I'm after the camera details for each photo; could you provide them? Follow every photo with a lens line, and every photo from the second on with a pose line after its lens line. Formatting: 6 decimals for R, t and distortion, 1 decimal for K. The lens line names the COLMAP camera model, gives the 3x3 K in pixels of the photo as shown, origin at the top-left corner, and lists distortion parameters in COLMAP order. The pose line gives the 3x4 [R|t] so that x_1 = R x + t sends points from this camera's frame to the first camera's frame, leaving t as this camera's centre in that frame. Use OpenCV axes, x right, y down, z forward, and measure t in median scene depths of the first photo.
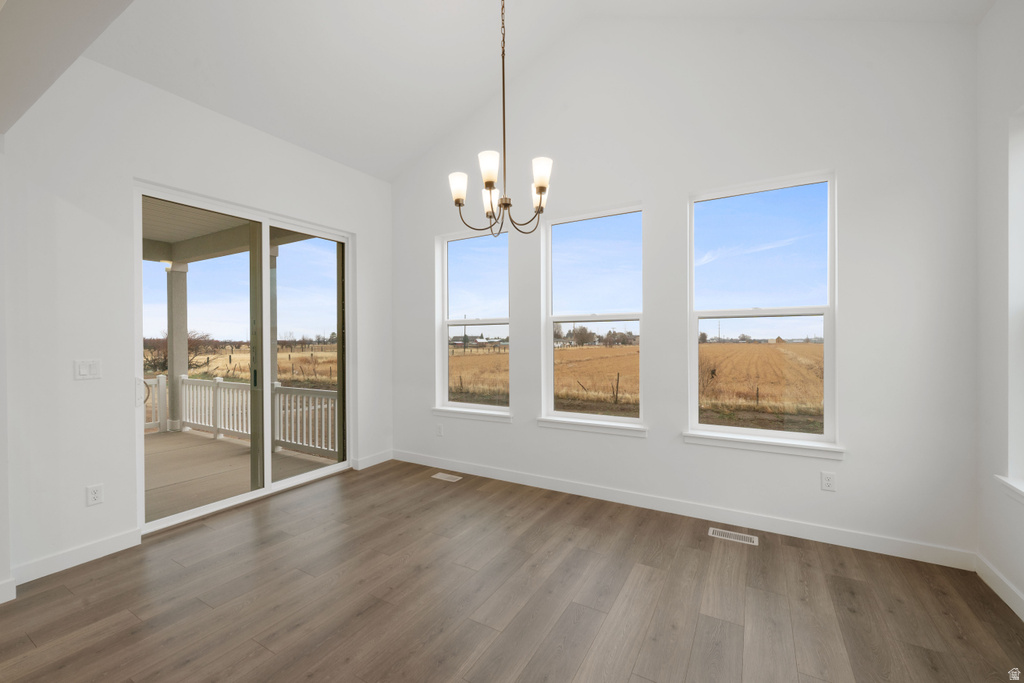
lens RADIAL K [[423.6, 0, 508.6], [0, 423.6, 337.8], [0, 0, 1]] dist [0.001911, 0.000112]
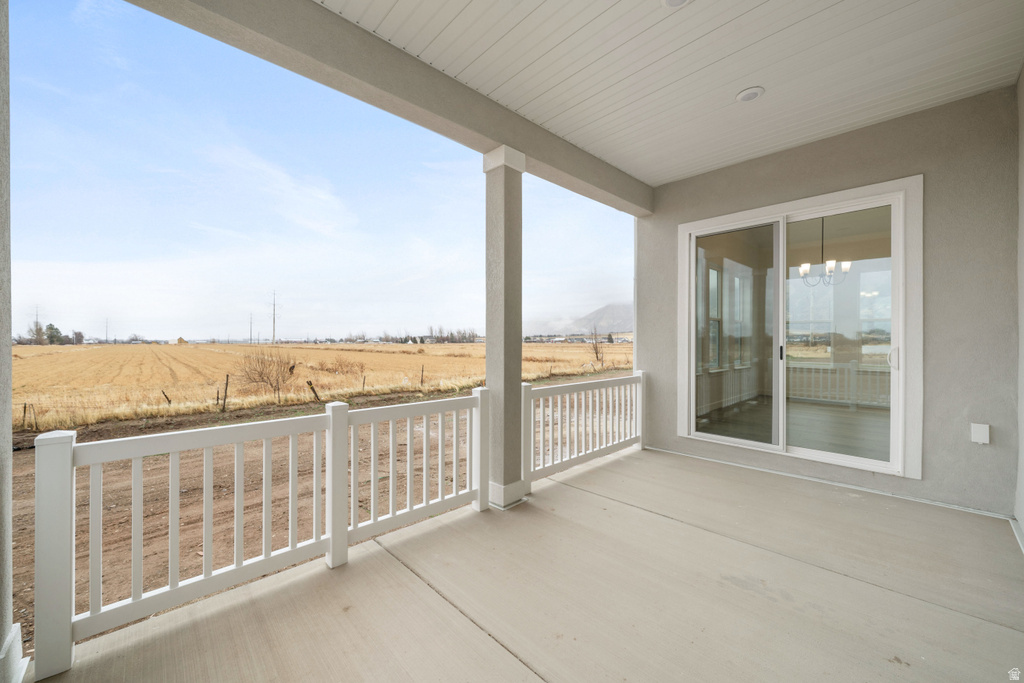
lens RADIAL K [[392.9, 0, 506.7], [0, 392.9, 340.3], [0, 0, 1]] dist [-0.001027, 0.000199]
pose [[0.297970, 0.003464, 0.954569, -1.584262], [-0.005656, 0.999982, -0.001864, 0.059595], [-0.954559, -0.004844, 0.297984, 1.167893]]
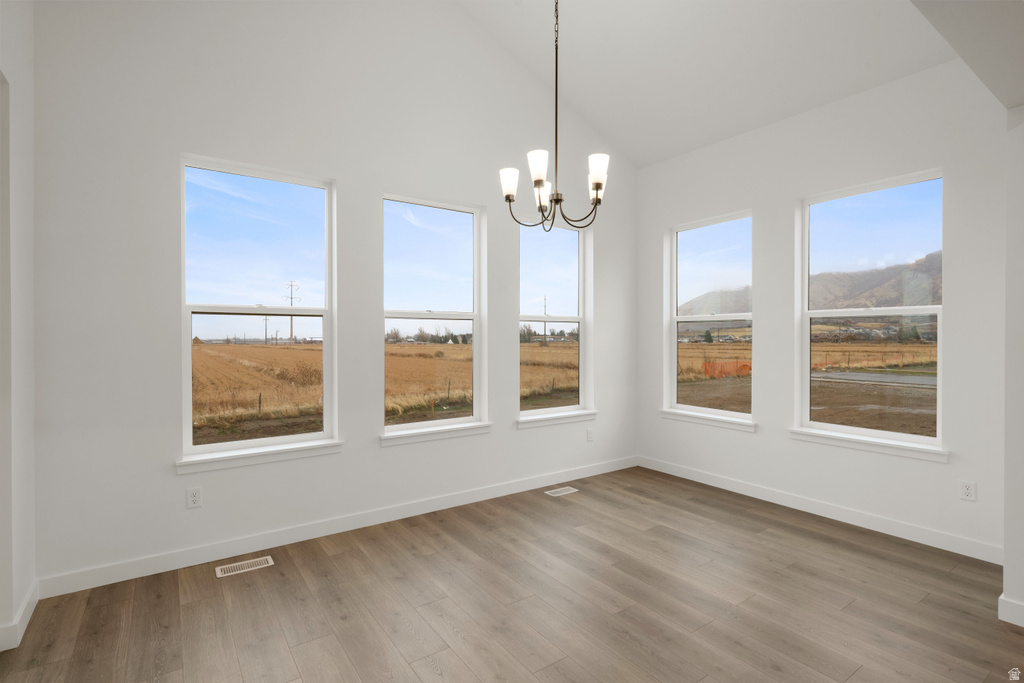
lens RADIAL K [[486.7, 0, 510.9], [0, 486.7, 343.8], [0, 0, 1]] dist [0.005321, -0.000105]
pose [[0.416711, -0.005413, 0.909023, -0.575537], [-0.004742, 0.999956, 0.008128, 0.005487], [-0.909027, -0.007698, 0.416667, 0.345354]]
